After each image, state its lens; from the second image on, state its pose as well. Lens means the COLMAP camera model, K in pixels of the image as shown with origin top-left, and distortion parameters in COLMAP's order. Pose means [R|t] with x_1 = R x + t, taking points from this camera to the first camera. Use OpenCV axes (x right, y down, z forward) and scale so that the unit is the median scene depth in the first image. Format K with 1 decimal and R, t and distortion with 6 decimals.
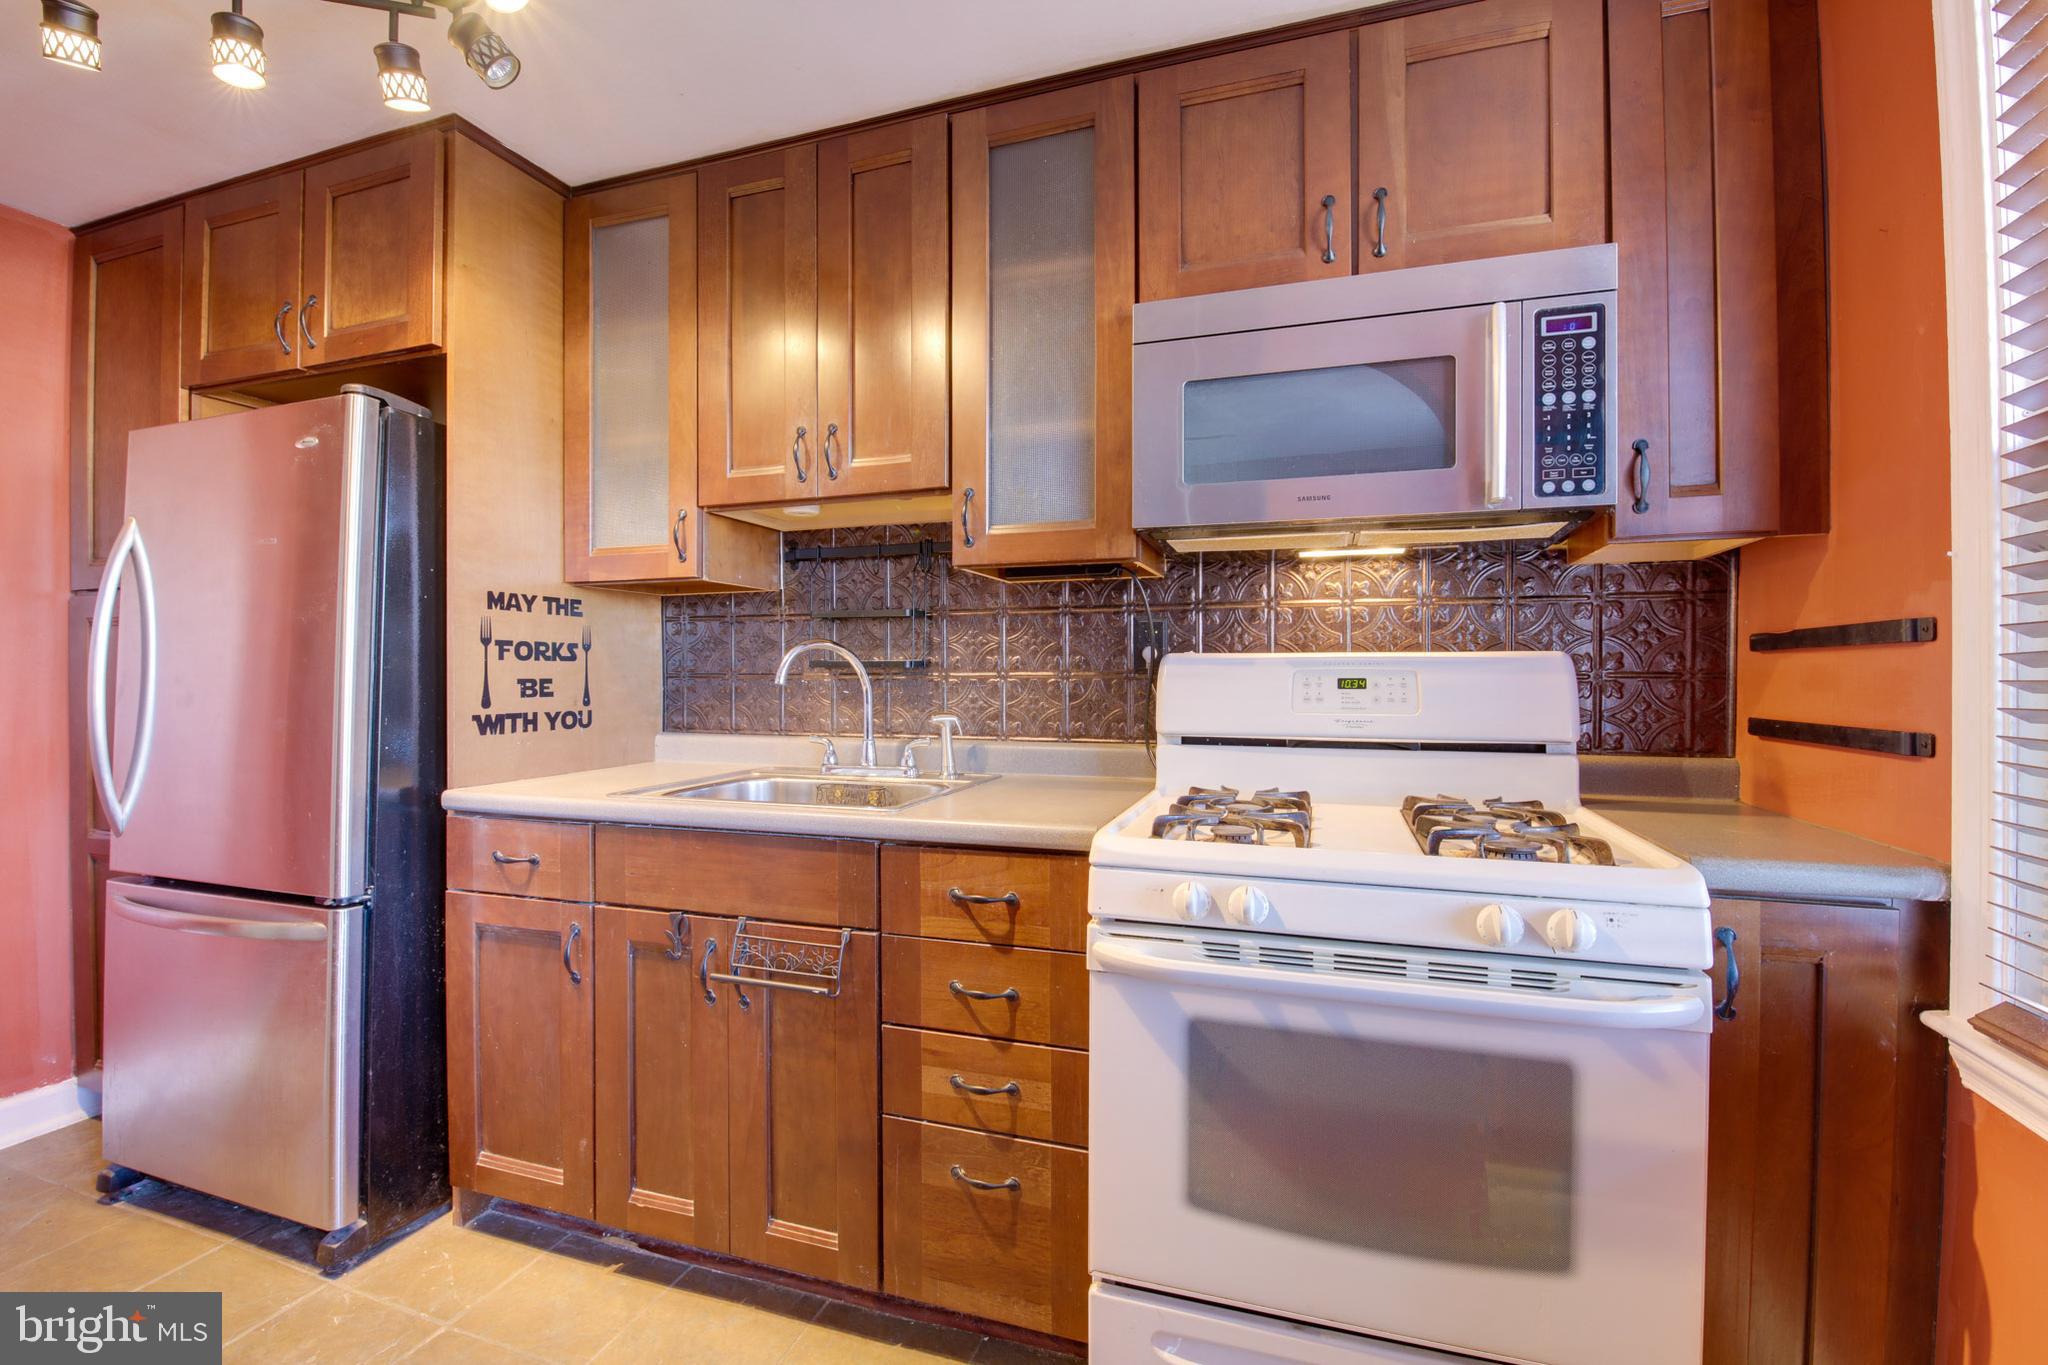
lens RADIAL K [[883.1, 0, 1040.3], [0, 883.1, 677.4], [0, 0, 1]] dist [-0.011074, -0.003722]
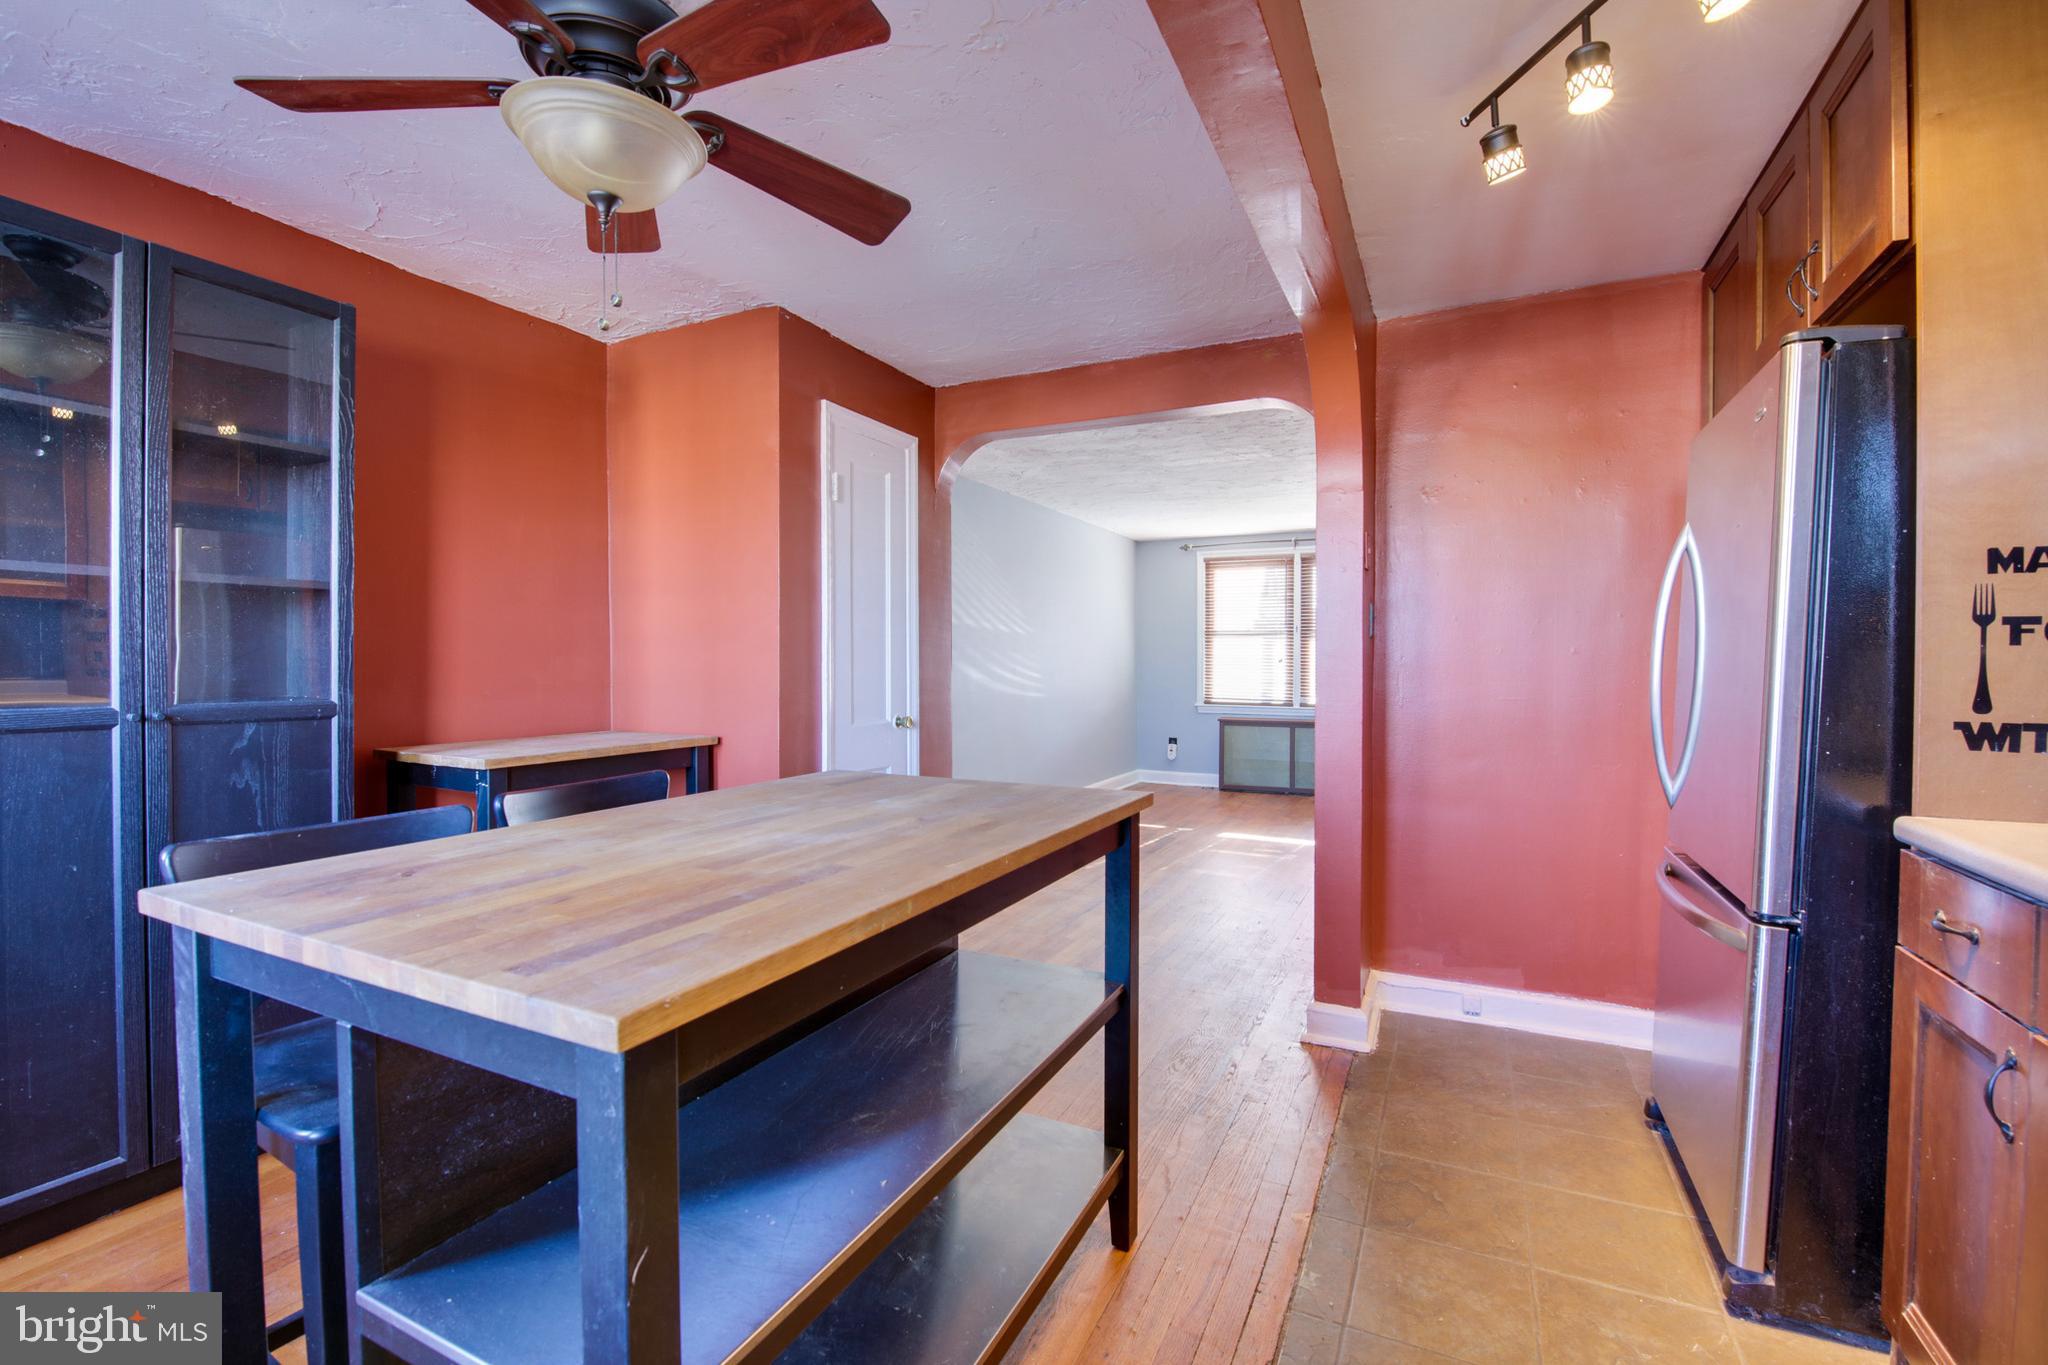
lens RADIAL K [[883.1, 0, 1008.3], [0, 883.1, 683.3], [0, 0, 1]] dist [-0.011074, -0.003722]
pose [[-0.136228, 0.022907, -0.990413, 0.191833], [-0.007440, 0.999681, 0.024145, -0.000433], [0.990650, 0.010658, -0.136014, 0.345239]]
